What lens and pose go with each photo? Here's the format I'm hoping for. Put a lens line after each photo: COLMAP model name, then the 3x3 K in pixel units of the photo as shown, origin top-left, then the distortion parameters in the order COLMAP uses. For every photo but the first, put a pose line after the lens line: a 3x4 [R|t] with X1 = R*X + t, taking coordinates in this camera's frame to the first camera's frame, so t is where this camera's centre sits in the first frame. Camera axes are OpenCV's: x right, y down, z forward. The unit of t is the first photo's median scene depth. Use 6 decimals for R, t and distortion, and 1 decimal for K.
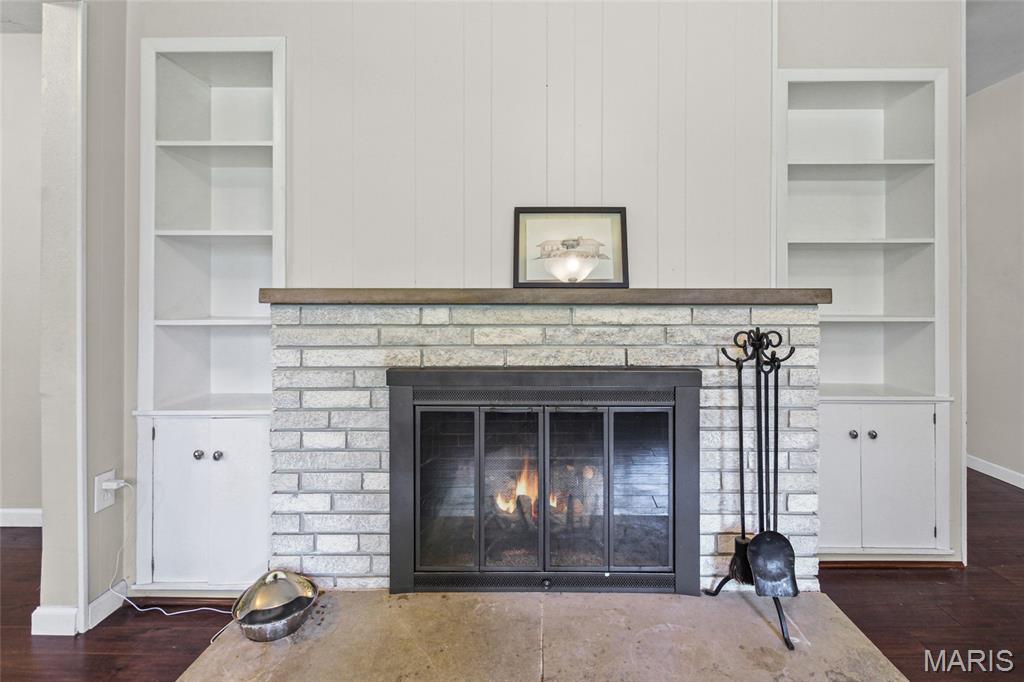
lens RADIAL K [[516.2, 0, 537.4], [0, 516.2, 287.8], [0, 0, 1]] dist [0.004770, -0.001017]
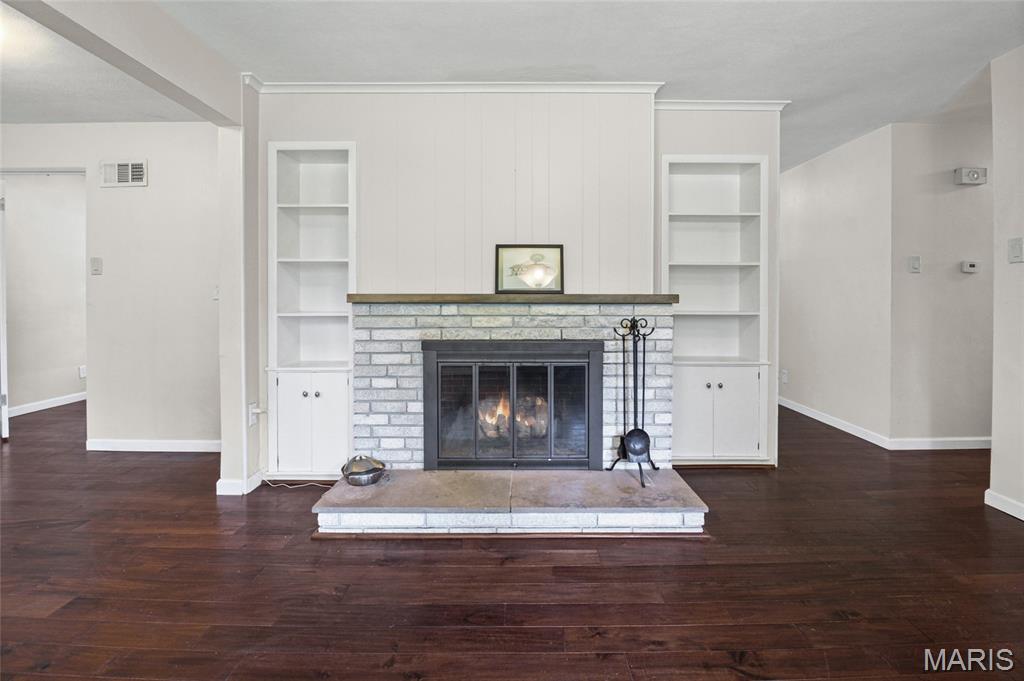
lens RADIAL K [[491.7, 0, 515.4], [0, 491.7, 309.8], [0, 0, 1]] dist [0.000812, -0.001603]
pose [[1.000000, 0.000729, -0.000547, 0.020577], [-0.000706, 0.999209, 0.039772, -0.011255], [0.000575, -0.039772, 0.999209, -0.614423]]
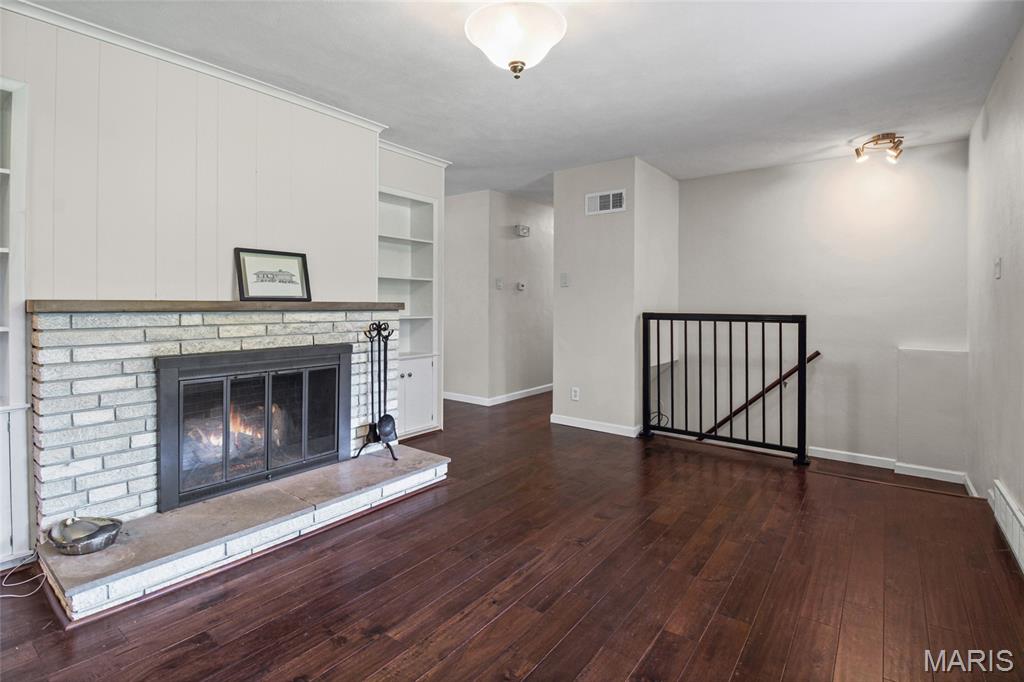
lens RADIAL K [[492.8, 0, 516.1], [0, 492.8, 323.2], [0, 0, 1]] dist [0.000097, -0.008114]
pose [[0.607122, -0.027842, 0.794121, -0.747939], [-0.012666, 0.998920, 0.044706, -0.009718], [-0.794508, -0.037200, 0.606114, -0.586264]]
